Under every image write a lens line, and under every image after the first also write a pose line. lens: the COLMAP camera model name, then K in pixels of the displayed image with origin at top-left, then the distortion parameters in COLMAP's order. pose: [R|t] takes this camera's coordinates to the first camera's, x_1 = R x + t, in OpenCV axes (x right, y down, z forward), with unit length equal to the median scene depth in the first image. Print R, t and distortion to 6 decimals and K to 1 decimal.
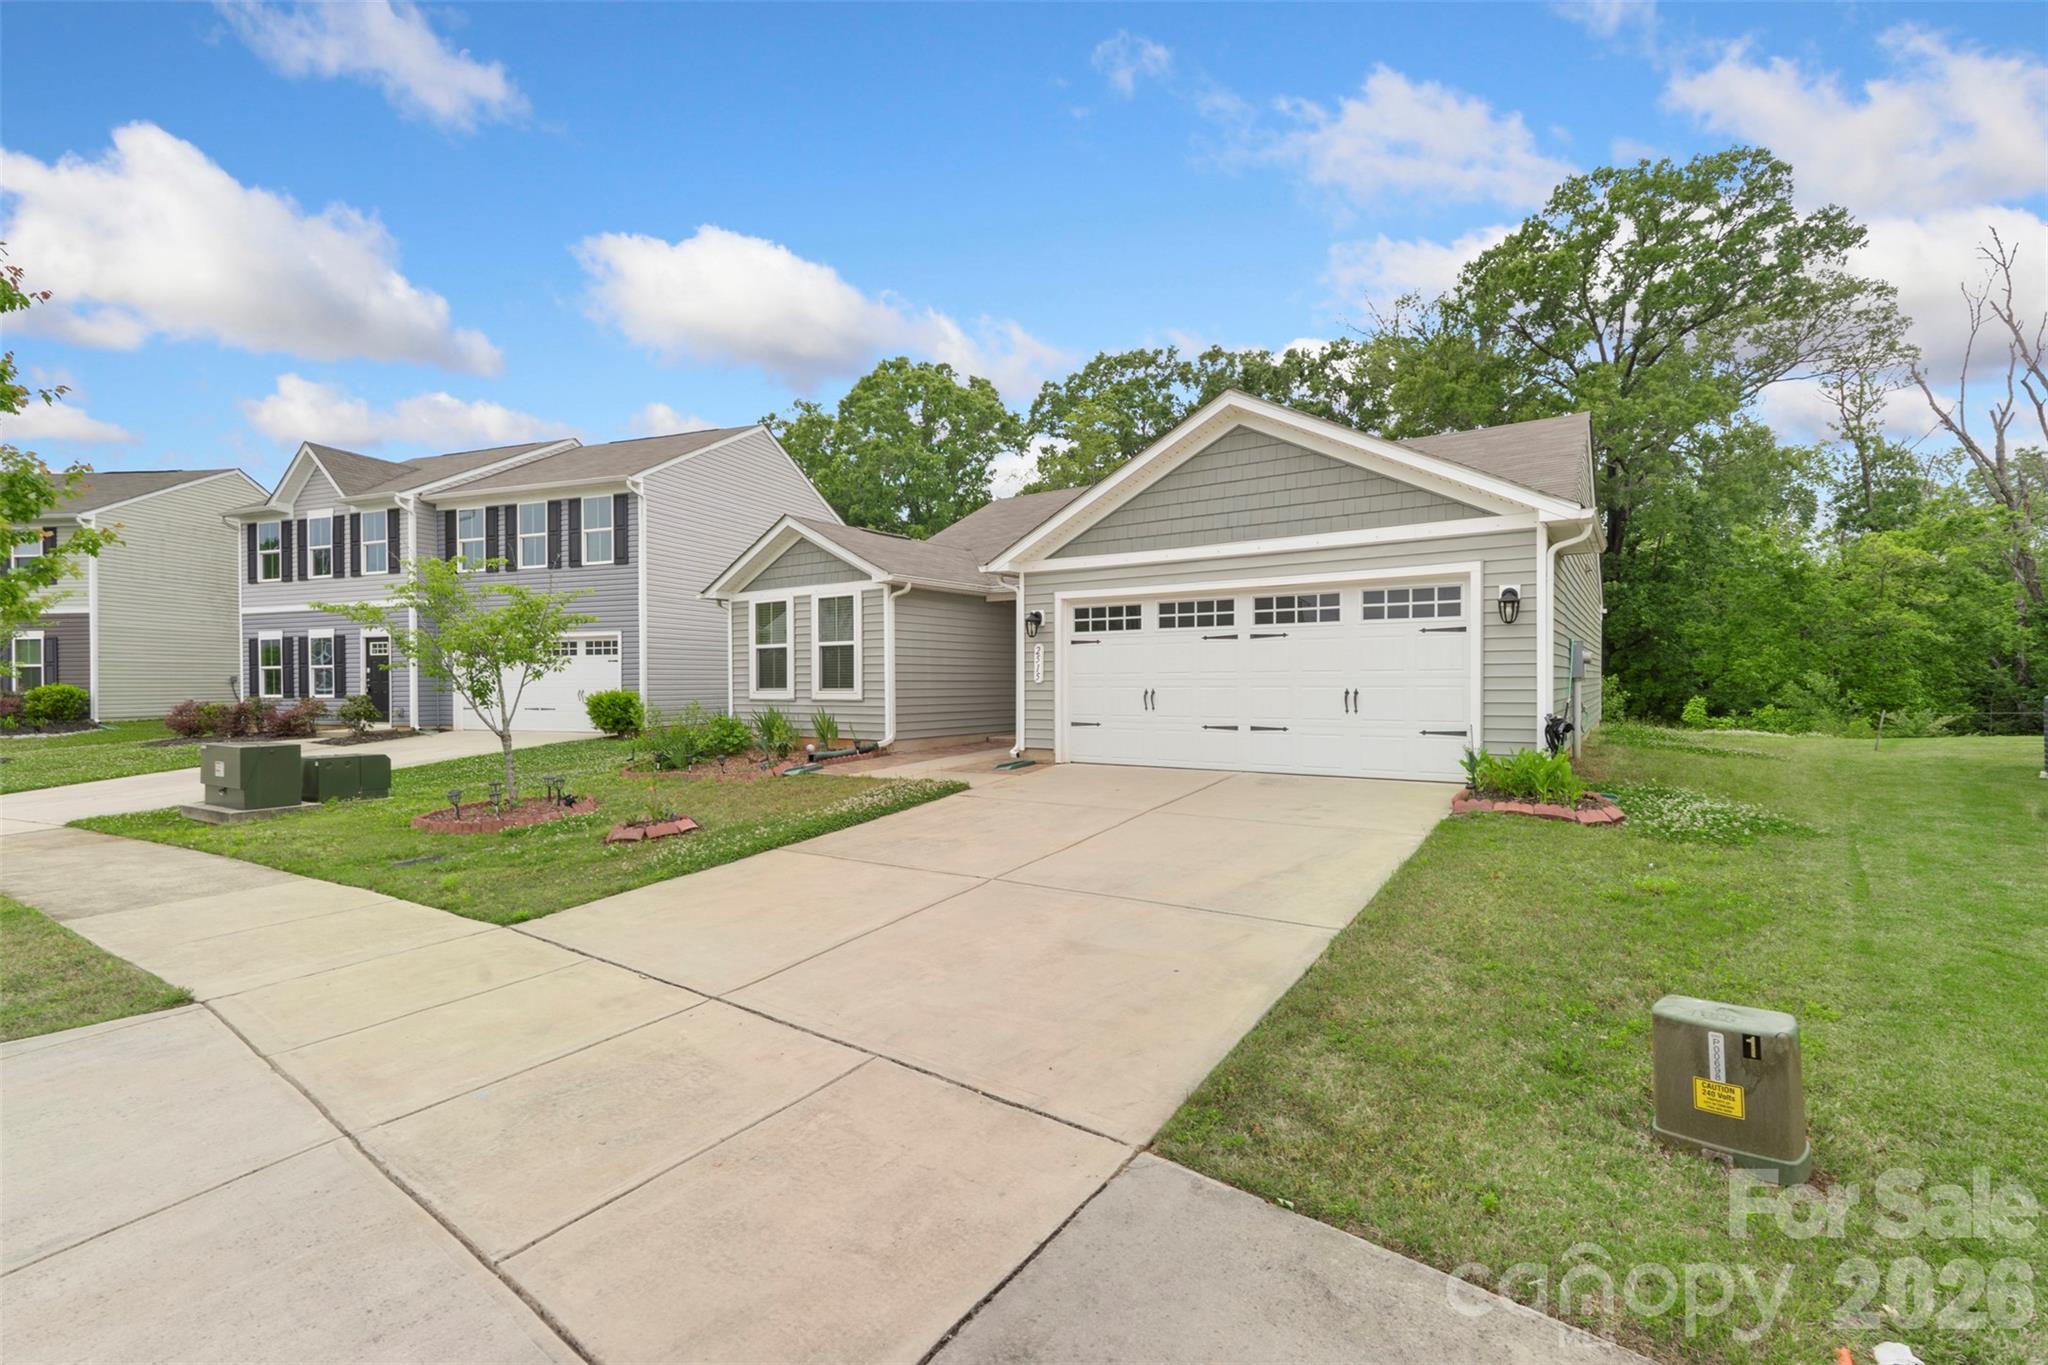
lens RADIAL K [[920.0, 0, 1012.0], [0, 920.0, 695.1], [0, 0, 1]] dist [-0.004043, -0.000776]
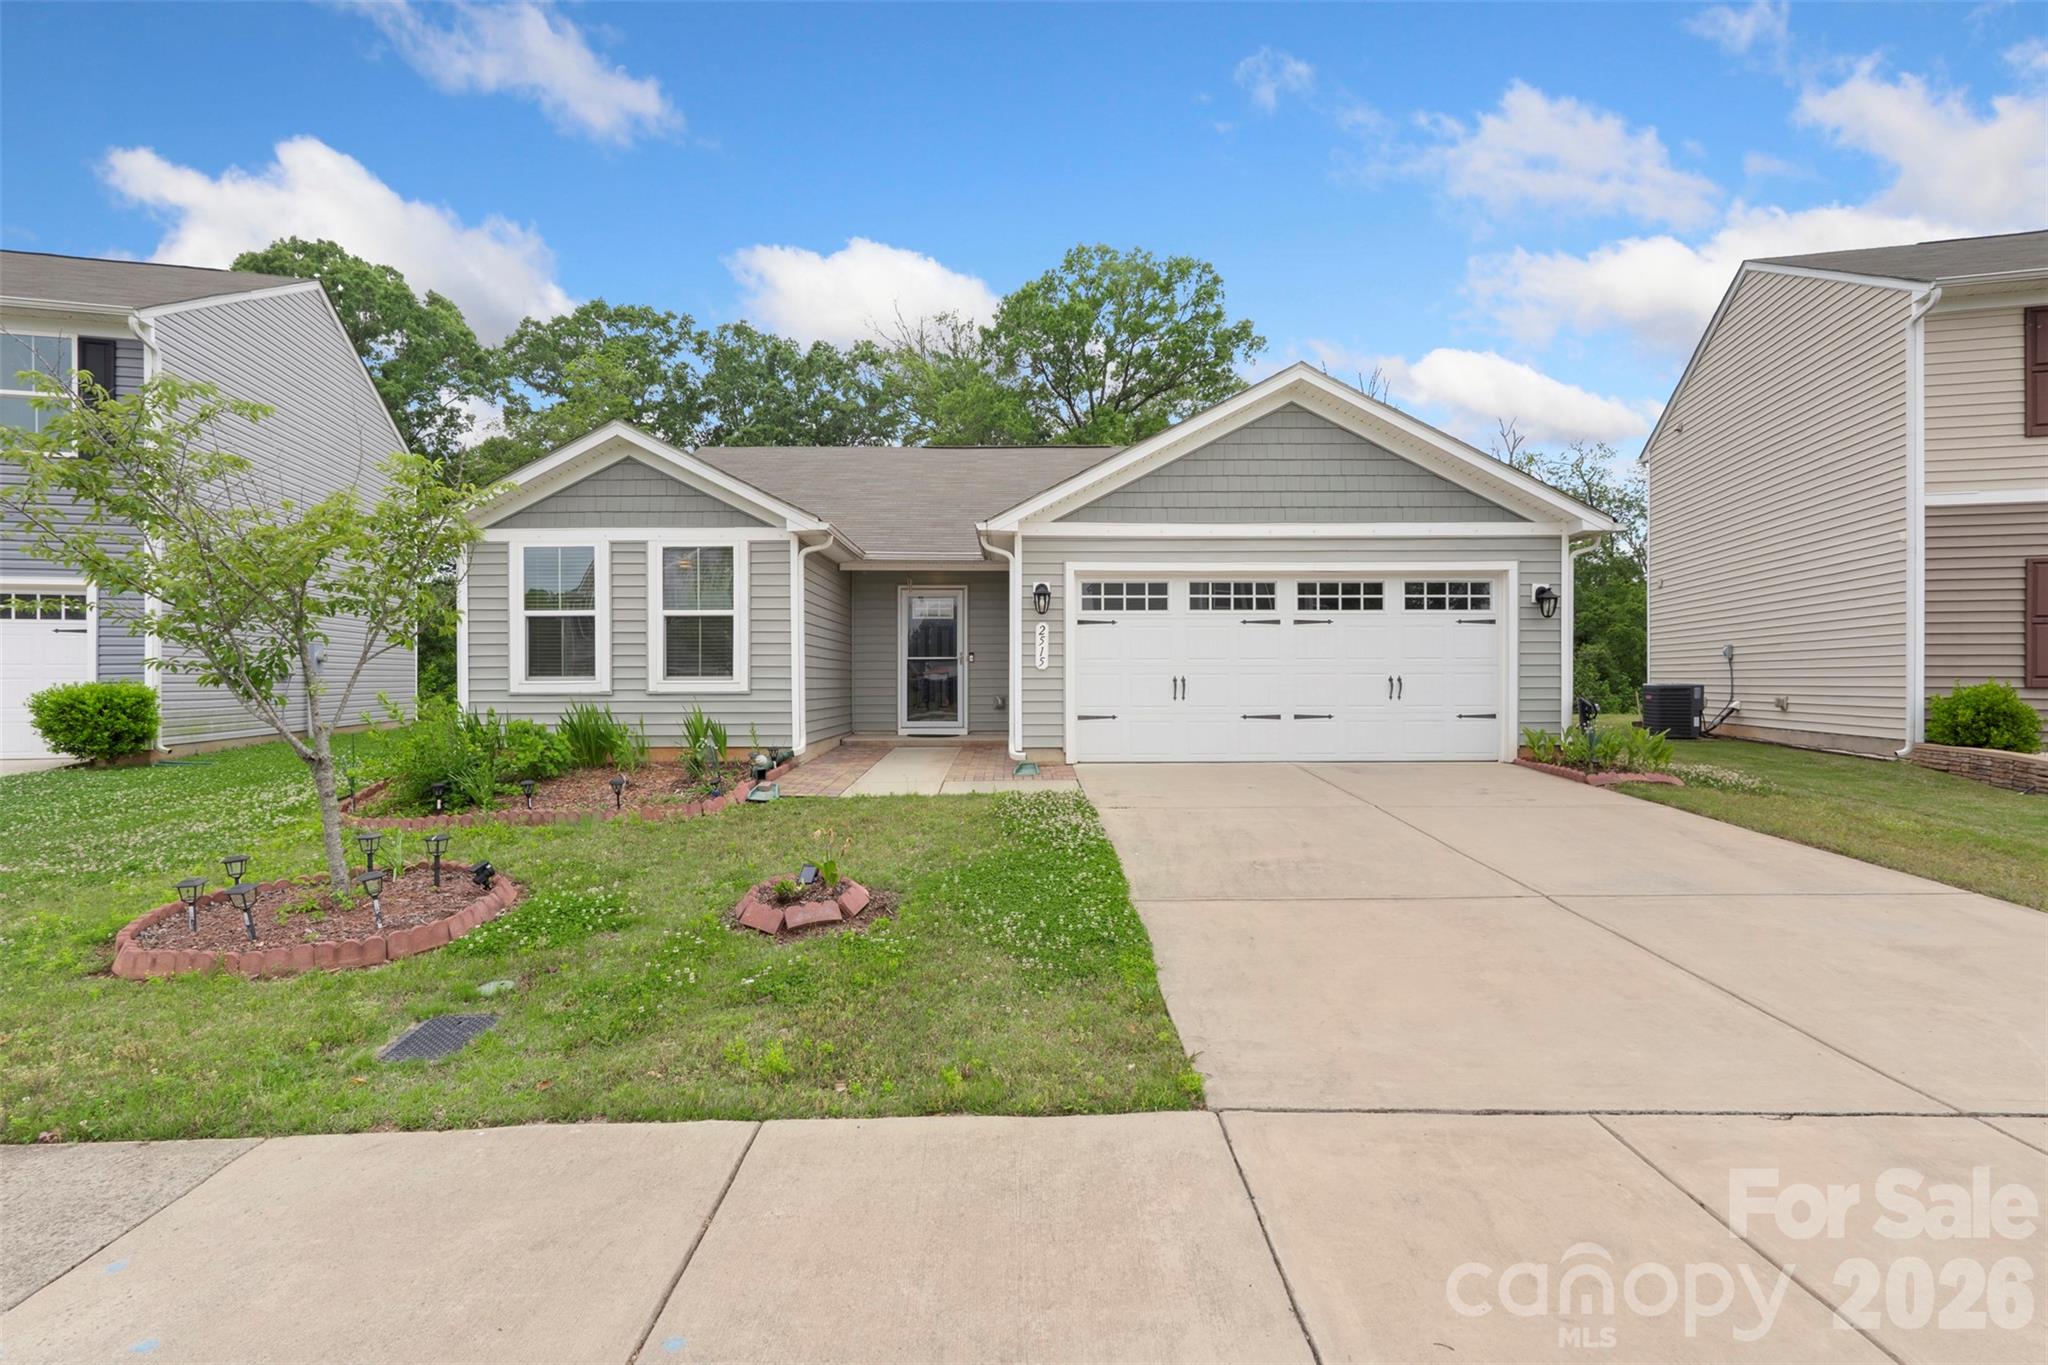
lens RADIAL K [[894.7, 0, 1024.0], [0, 894.7, 682.5], [0, 0, 1]] dist [-0.001675, -0.000217]
pose [[0.814668, -0.005910, 0.579897, -0.465445], [0.005930, 0.999981, 0.001861, -0.003086], [-0.579897, 0.001923, 0.814687, 0.355266]]
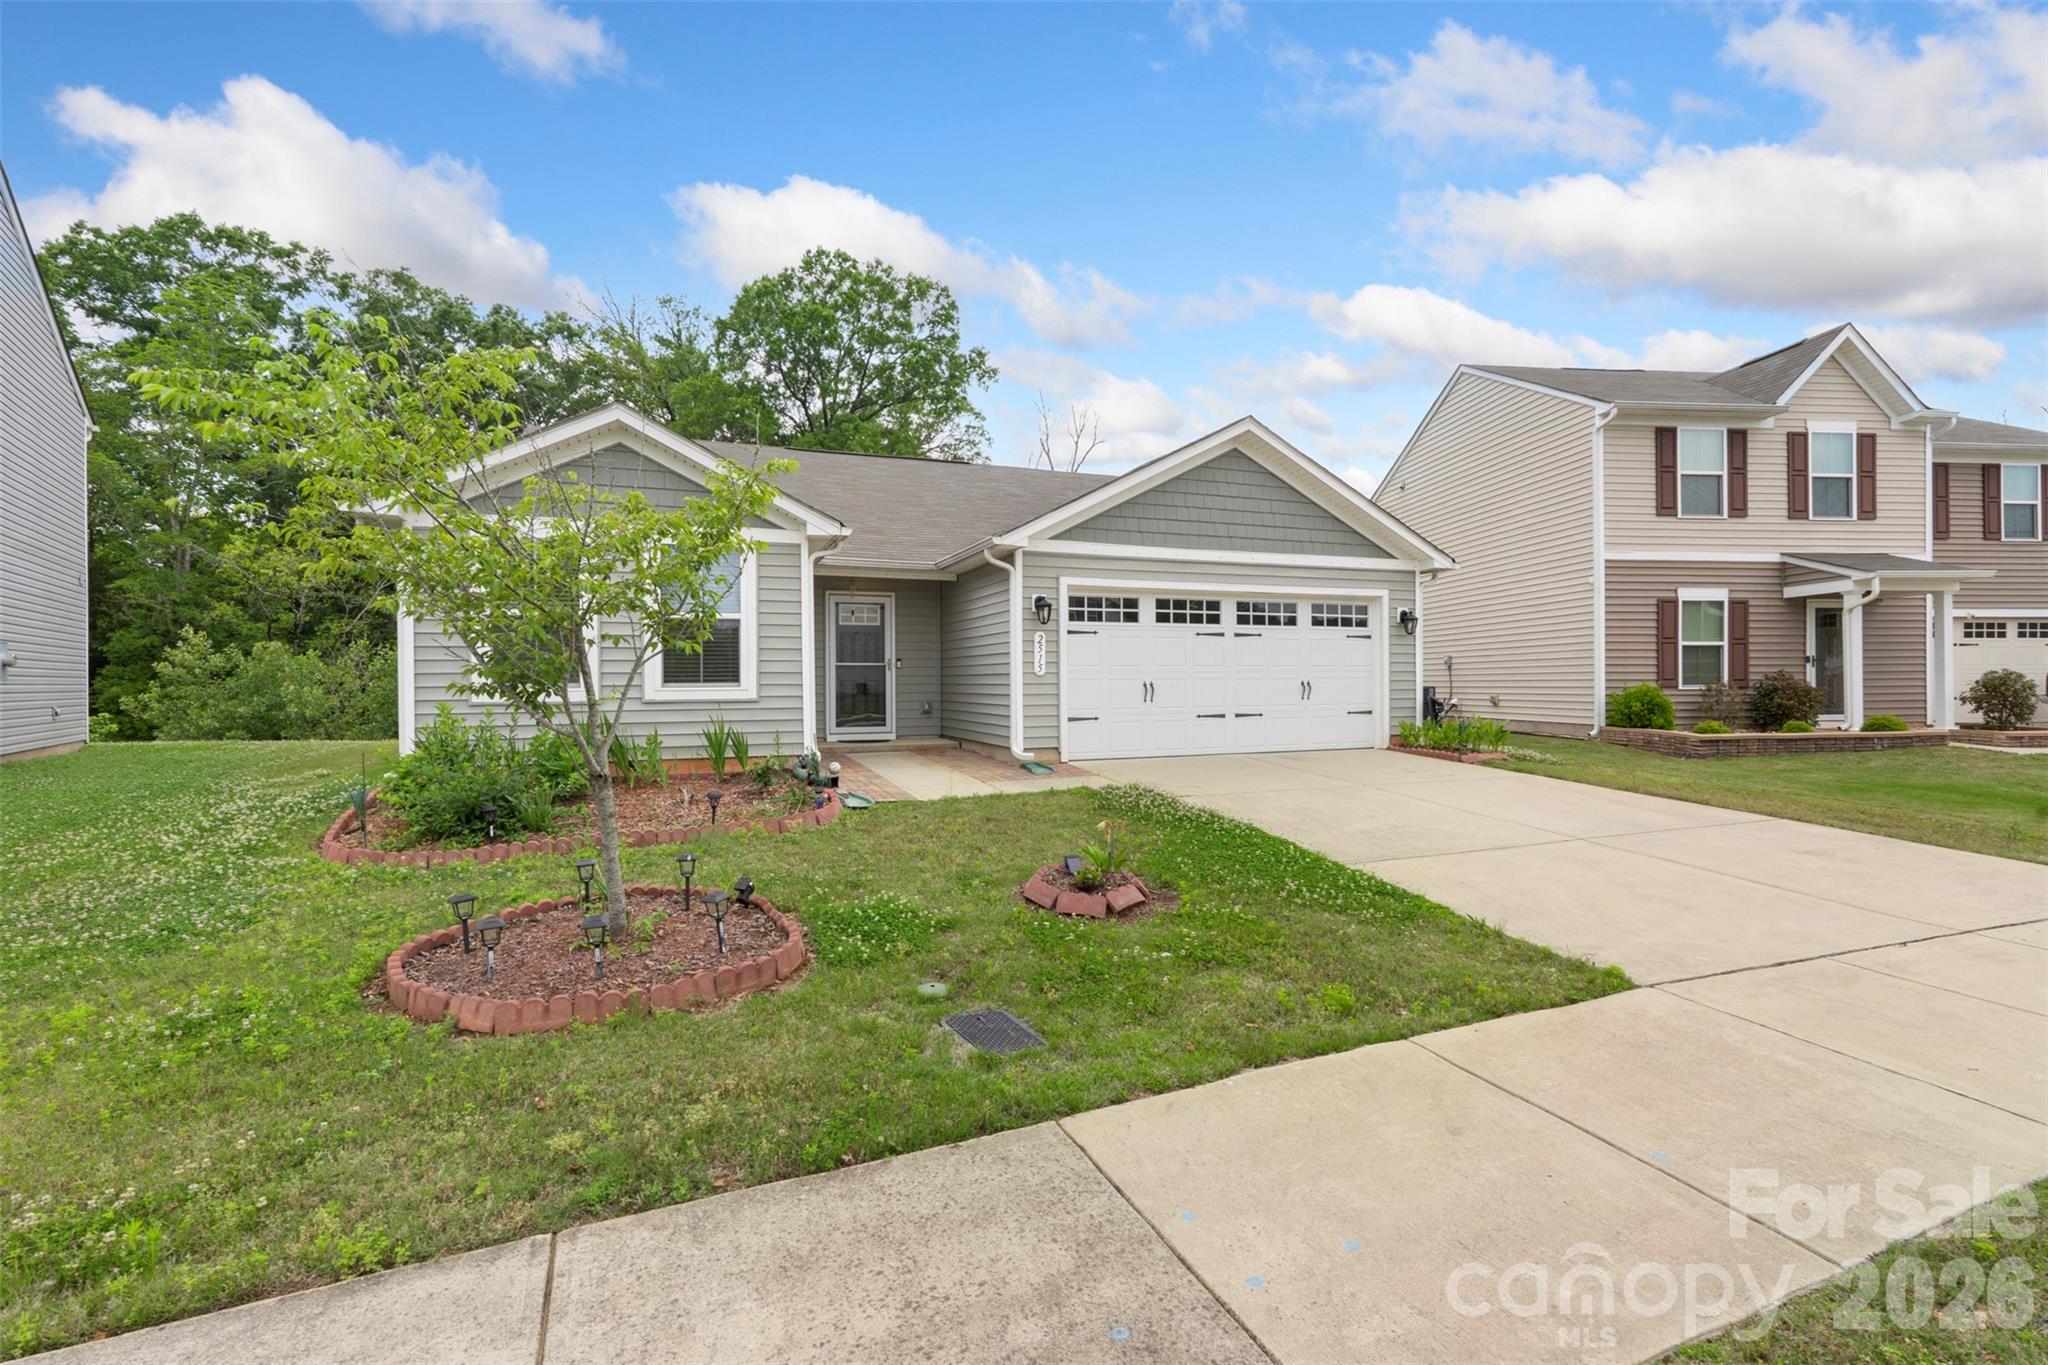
lens RADIAL K [[884.9, 0, 1024.0], [0, 884.9, 682.5], [0, 0, 1]] dist [0.000862, -0.000433]
pose [[0.559765, -0.005140, 0.828636, -0.712169], [0.010976, 0.999939, -0.001212, -0.005595], [-0.828579, 0.009773, 0.559787, 0.539688]]
